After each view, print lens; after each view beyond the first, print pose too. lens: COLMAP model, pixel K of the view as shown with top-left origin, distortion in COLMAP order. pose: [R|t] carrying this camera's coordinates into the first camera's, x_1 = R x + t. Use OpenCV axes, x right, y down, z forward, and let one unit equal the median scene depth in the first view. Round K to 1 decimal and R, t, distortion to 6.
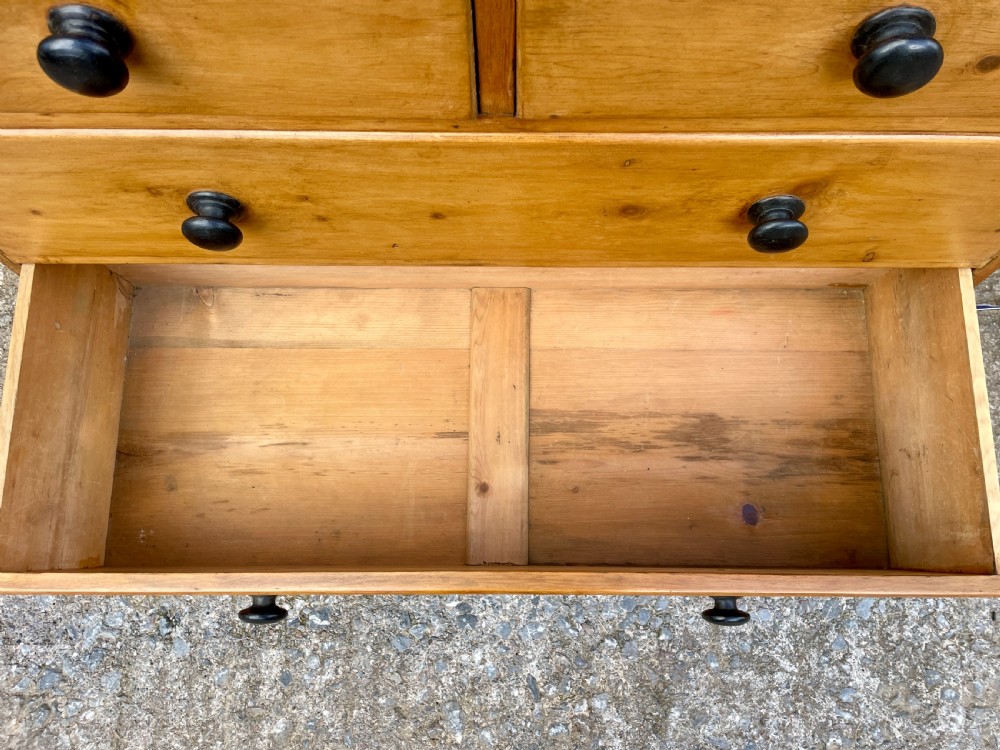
lens RADIAL K [[774.8, 0, 511.5], [0, 774.8, 385.9], [0, 0, 1]] dist [0.074504, -0.102197]
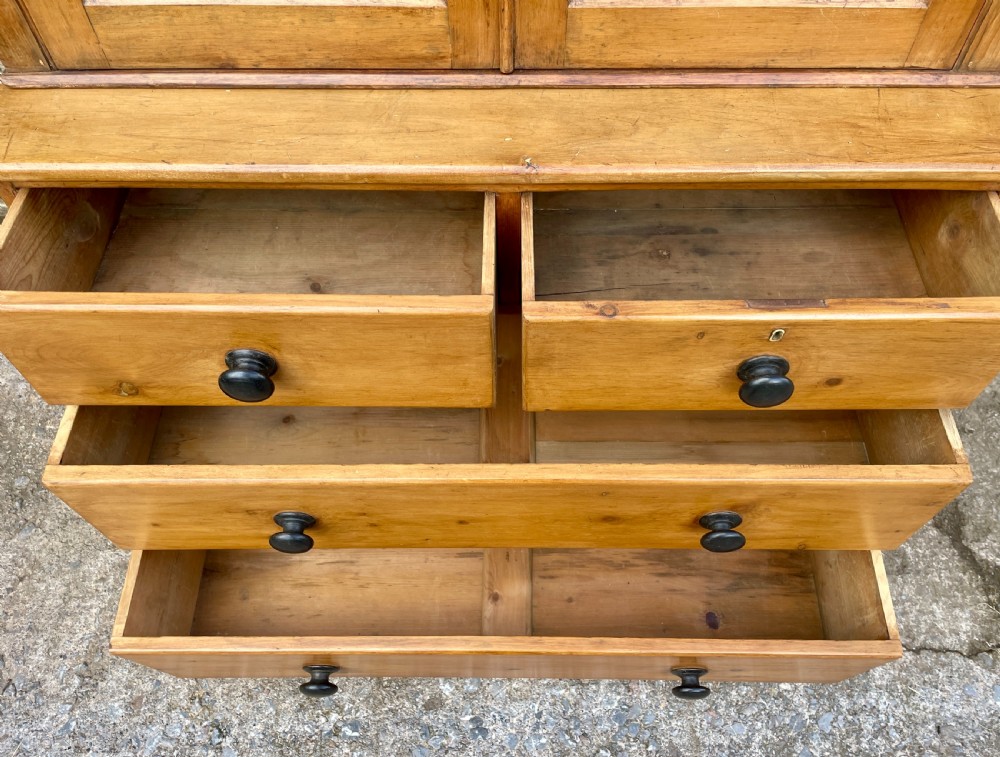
lens RADIAL K [[788.8, 0, 513.8], [0, 788.8, 390.9], [0, 0, 1]] dist [0.050726, -0.065221]
pose [[0.999984, 0.001010, -0.005573, -0.000308], [-0.002497, 0.961813, -0.273695, 0.206816], [0.005084, 0.273705, 0.961800, -0.390549]]
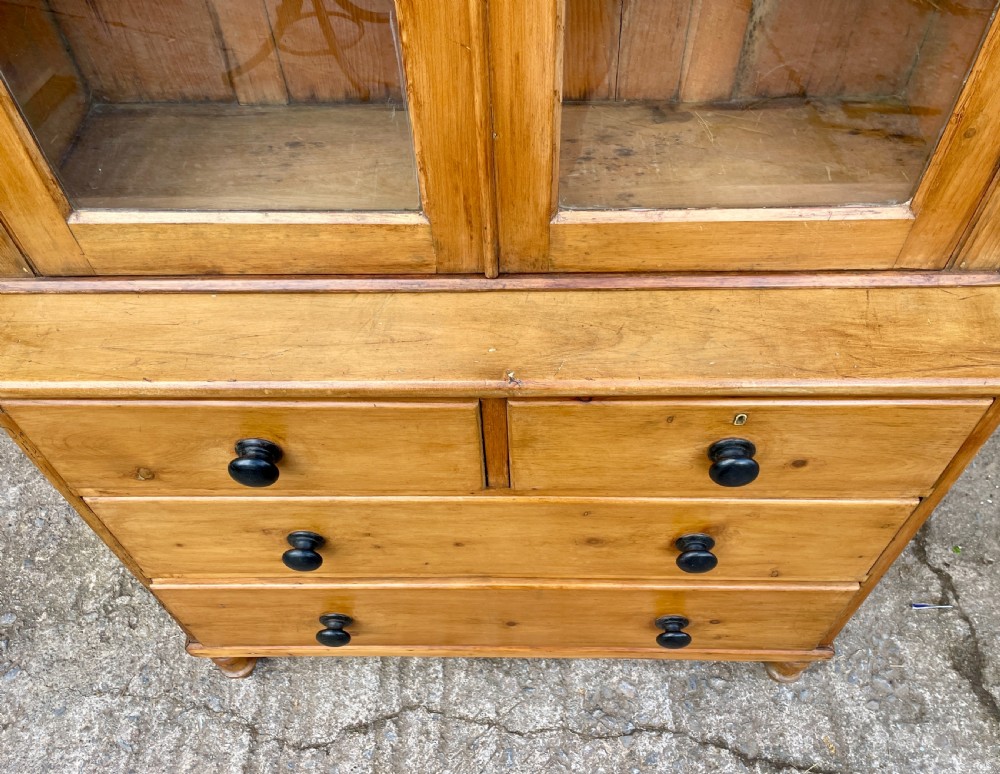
lens RADIAL K [[807.0, 0, 516.6], [0, 807.0, 398.2], [0, 0, 1]] dist [0.082339, -0.104166]
pose [[0.999795, -0.003567, -0.019932, 0.039391], [-0.003080, 0.946110, -0.323830, 0.007231], [0.020013, 0.323825, 0.945905, -0.460724]]
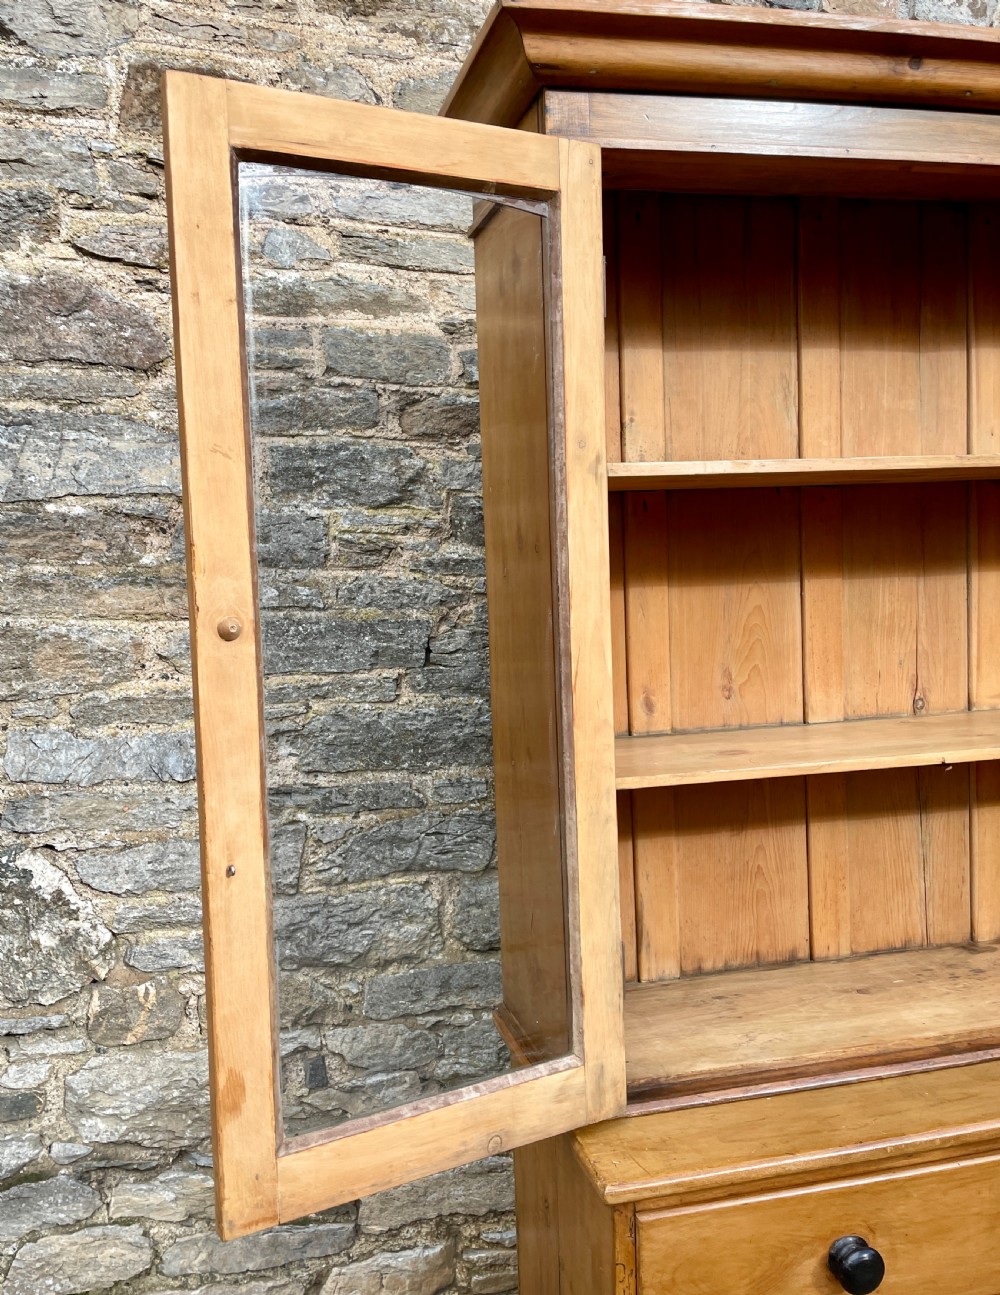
lens RADIAL K [[1095.3, 0, 448.2], [0, 1095.3, 631.0], [0, 0, 1]] dist [0.088017, -0.113271]
pose [[0.976140, -0.057245, 0.209458, -1.198577], [0.215525, 0.372844, -0.902517, 0.682394], [-0.026431, 0.926127, 0.376286, -0.751442]]
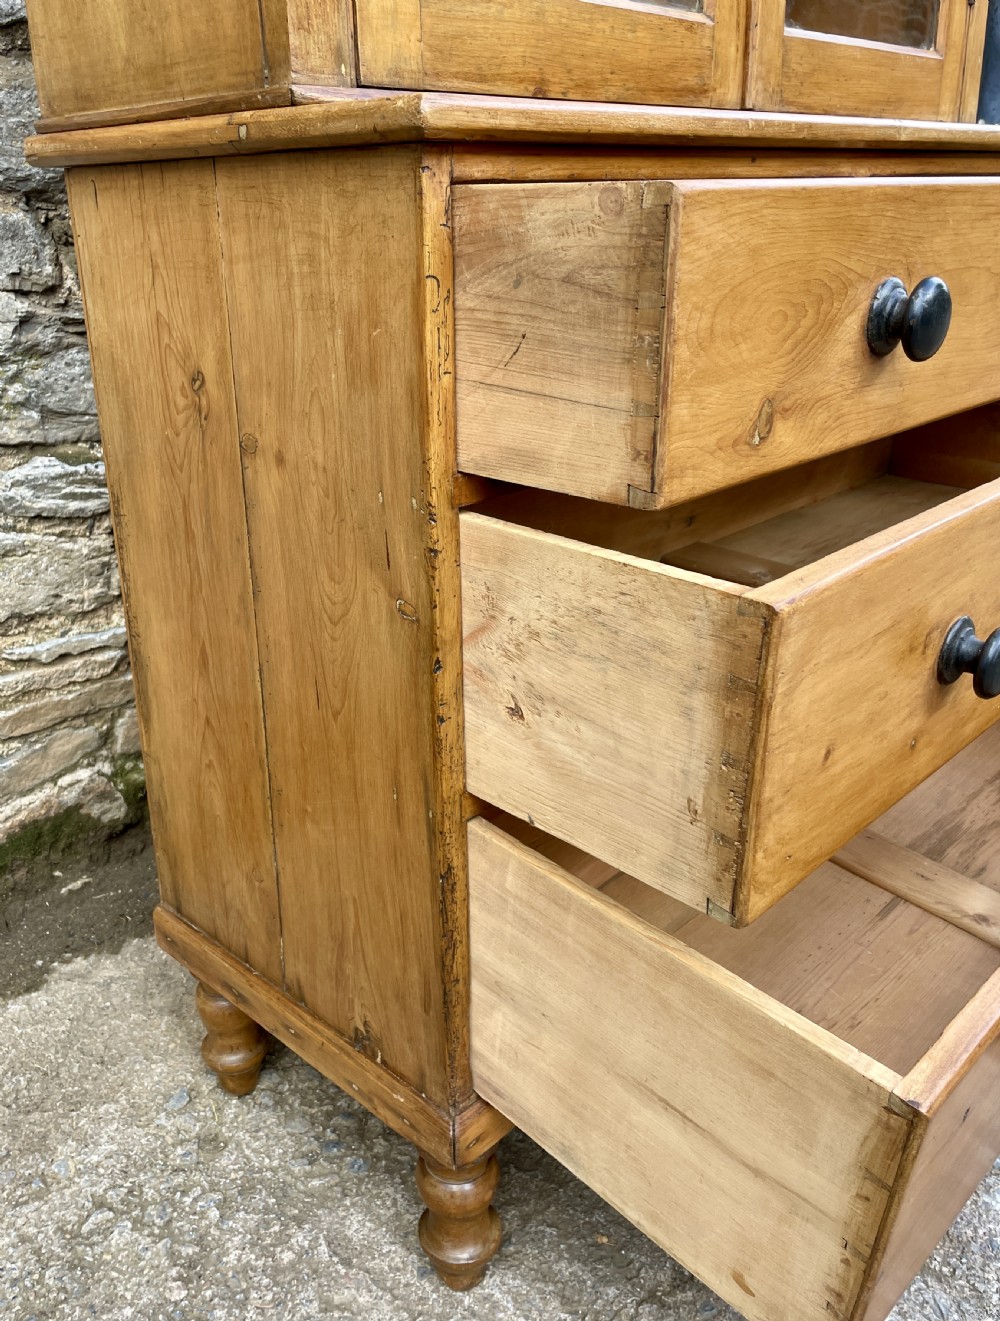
lens RADIAL K [[1135.5, 0, 469.1], [0, 1135.5, 615.5], [0, 0, 1]] dist [0.088657, -0.105018]
pose [[0.696002, -0.260532, 0.669108, -1.334981], [0.688081, 0.508361, -0.517796, 0.284910], [-0.205246, 0.820787, 0.533087, 0.361428]]
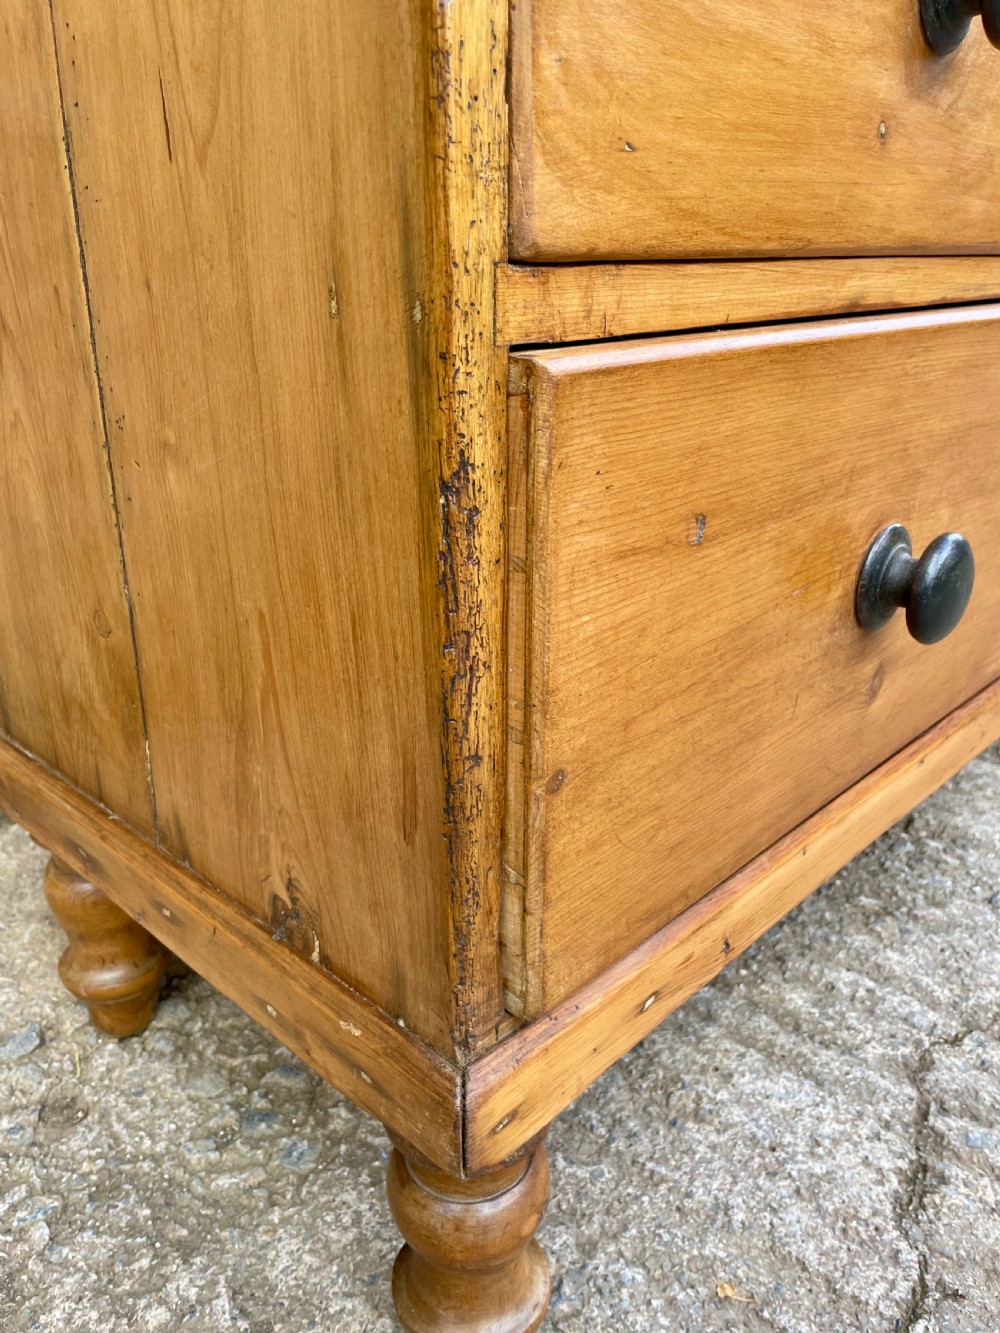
lens RADIAL K [[1032.8, 0, 495.6], [0, 1032.8, 654.5], [0, 0, 1]] dist [0.074504, -0.102197]
pose [[0.690637, -0.263708, 0.673408, -0.974398], [0.687055, 0.529946, -0.497104, 0.084111], [-0.225779, 0.805987, 0.547182, 0.962672]]
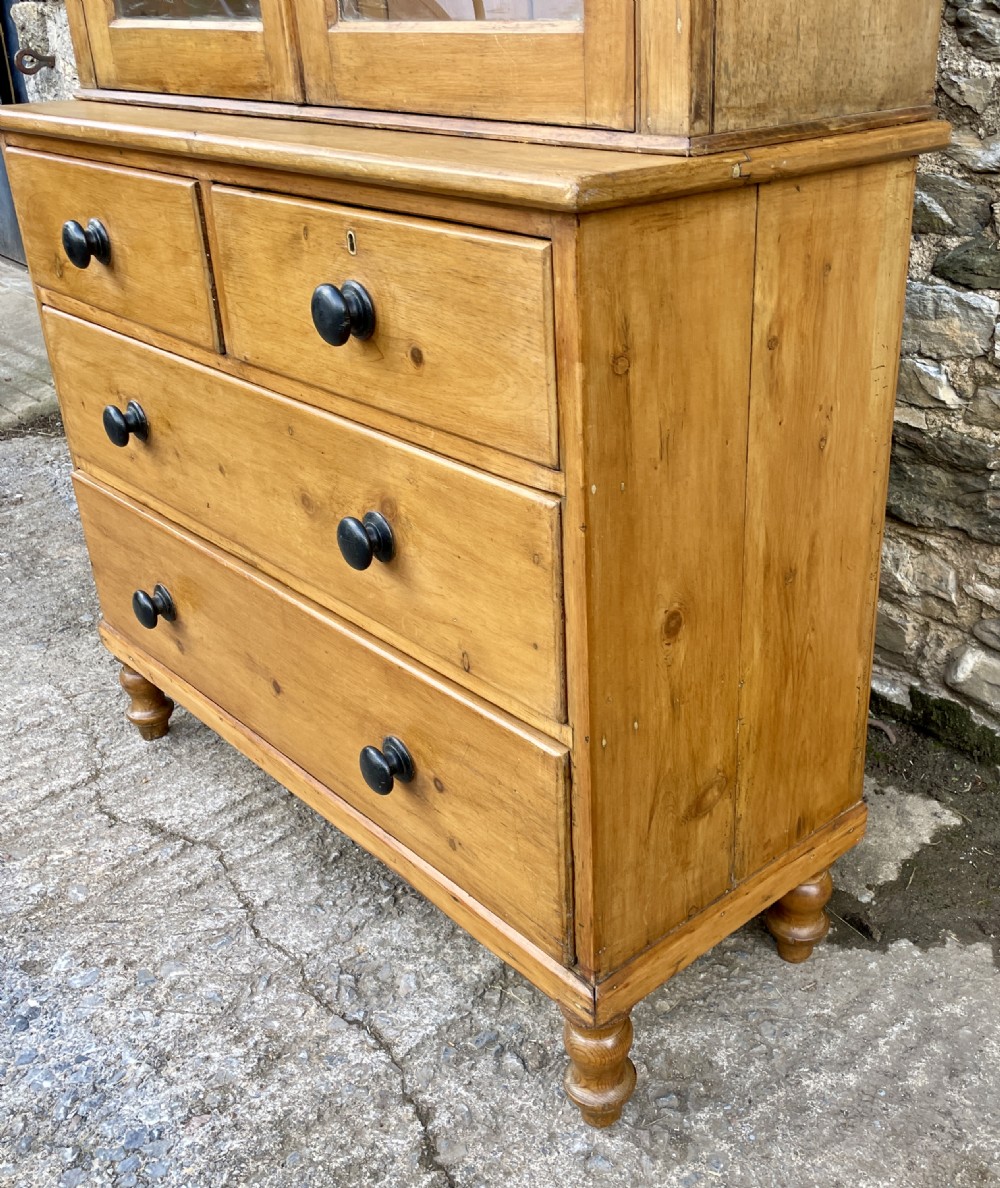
lens RADIAL K [[1219.9, 0, 584.4], [0, 1219.9, 570.2], [0, 0, 1]] dist [0.046902, 0.000000]
pose [[0.686635, 0.287128, -0.667900, 1.499183], [-0.678898, 0.581873, -0.447796, 0.316628], [0.260058, 0.760908, 0.594465, 0.134572]]
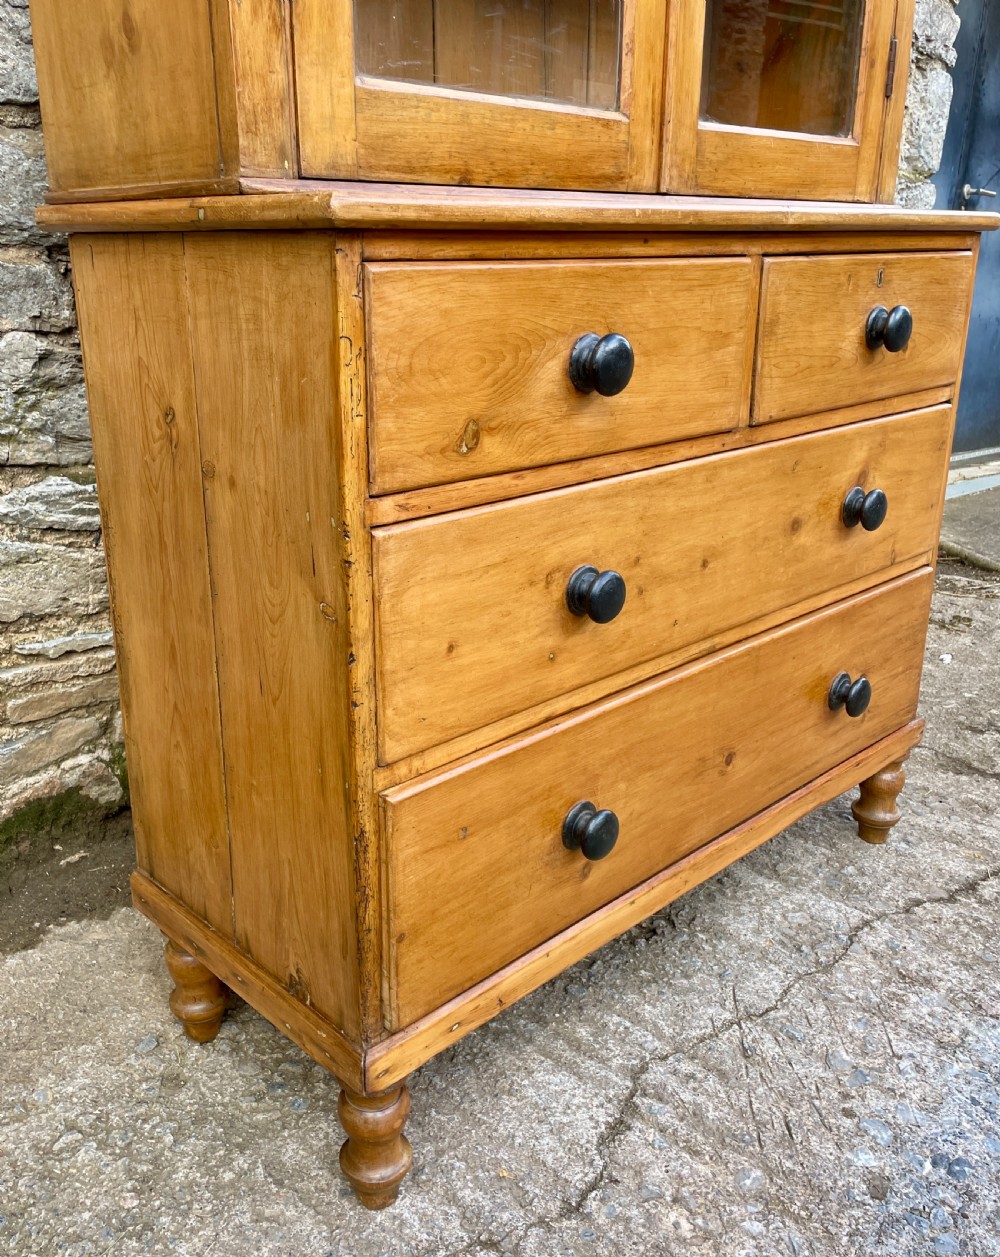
lens RADIAL K [[1101.5, 0, 466.8], [0, 1101.5, 619.3], [0, 0, 1]] dist [0.083177, -0.087244]
pose [[0.721983, -0.225490, 0.654136, -1.357305], [0.657406, 0.518383, -0.546898, 0.459878], [-0.215773, 0.824884, 0.522502, 0.272043]]
